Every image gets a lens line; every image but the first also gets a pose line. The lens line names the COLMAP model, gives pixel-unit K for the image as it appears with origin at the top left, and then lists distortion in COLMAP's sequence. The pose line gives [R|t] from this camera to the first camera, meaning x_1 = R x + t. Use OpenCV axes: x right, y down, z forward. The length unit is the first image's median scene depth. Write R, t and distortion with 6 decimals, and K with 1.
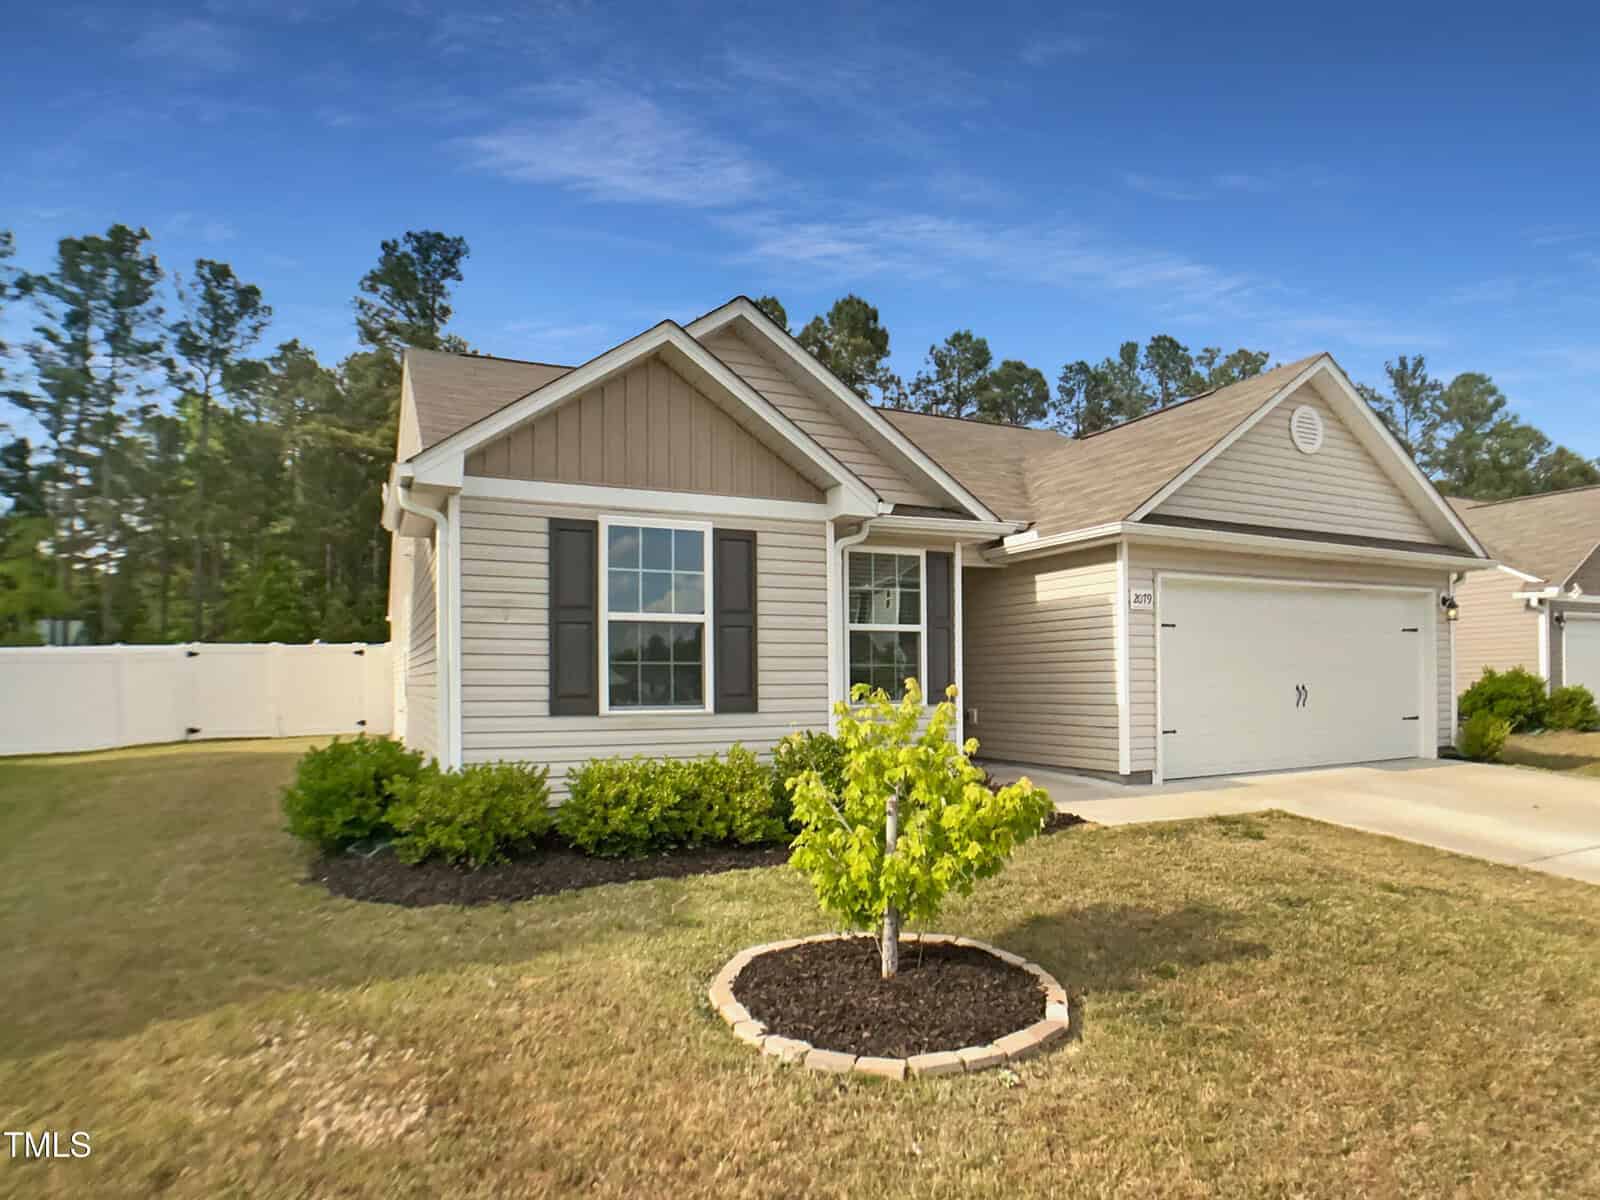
lens RADIAL K [[933.4, 0, 740.2], [0, 933.4, 602.7], [0, 0, 1]] dist [-0.053558, -0.029668]
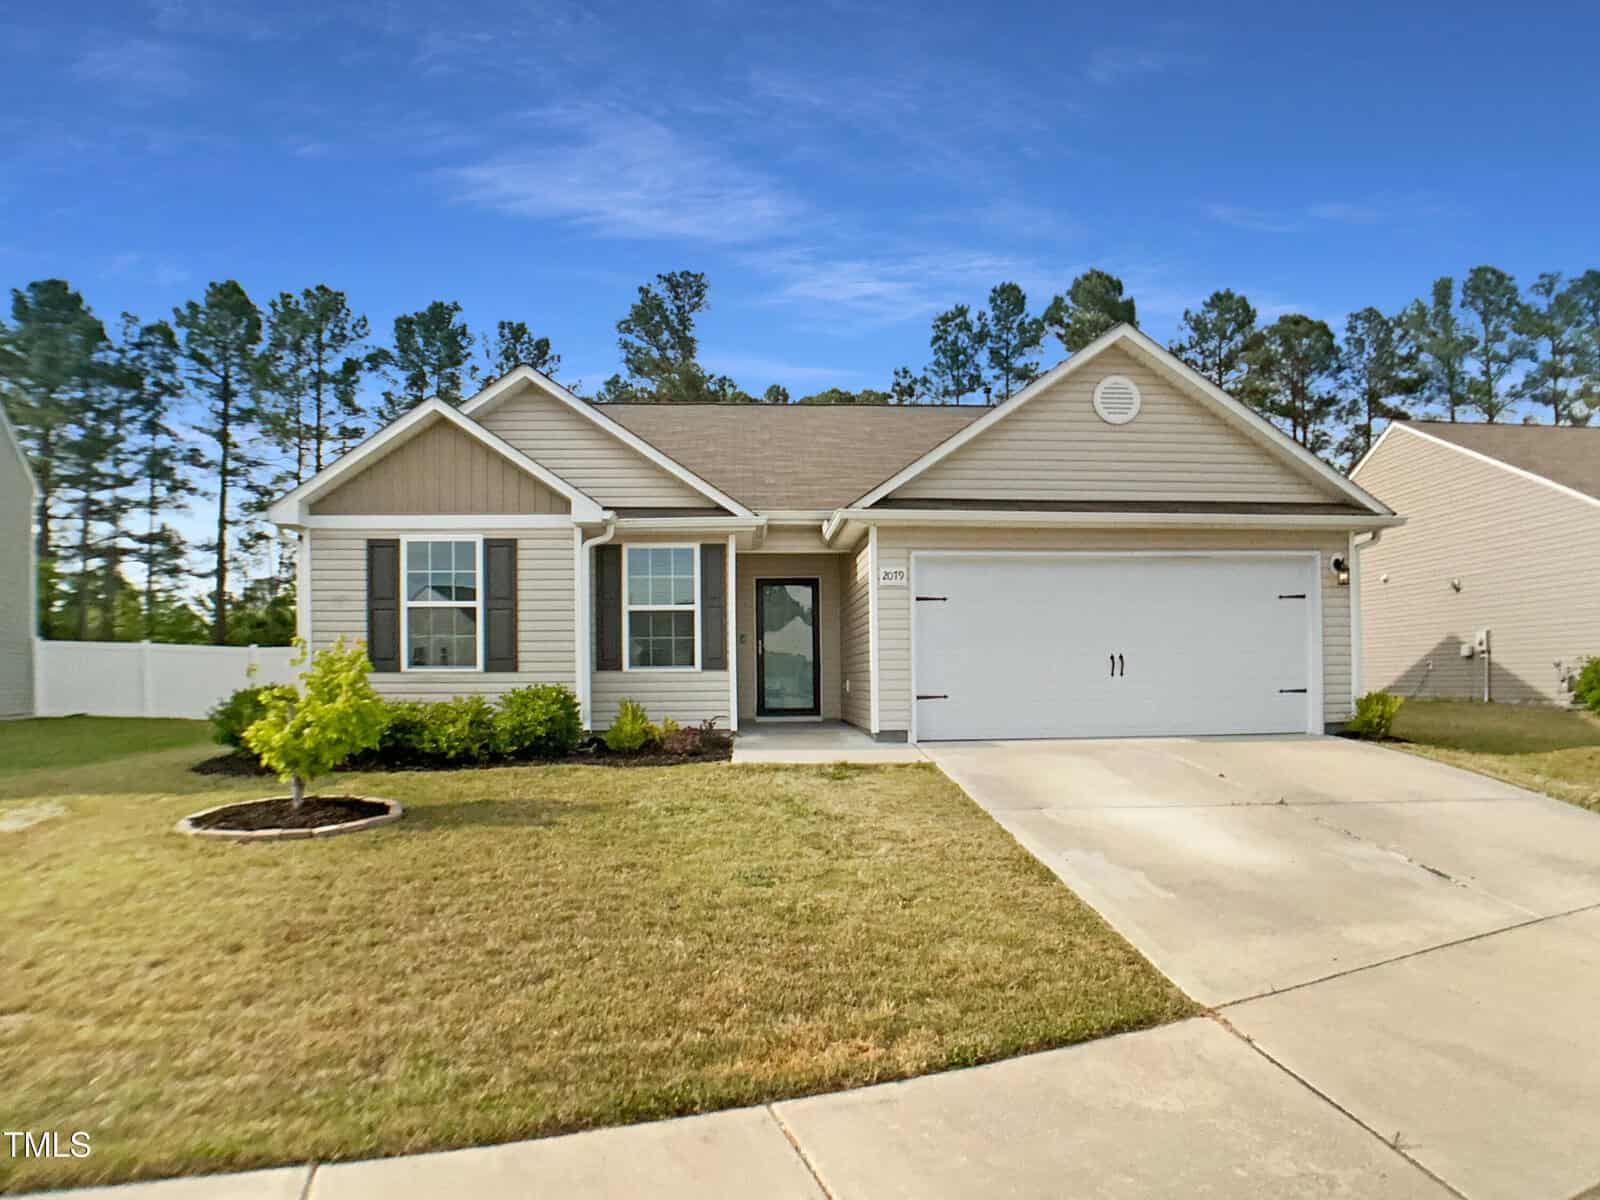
lens RADIAL K [[933.4, 0, 740.2], [0, 933.4, 602.7], [0, 0, 1]] dist [-0.053558, -0.029668]
pose [[0.927739, -0.030806, -0.371955, 0.566877], [0.031881, 0.999486, -0.003262, 0.021610], [0.371865, -0.008832, 0.928245, -0.094975]]
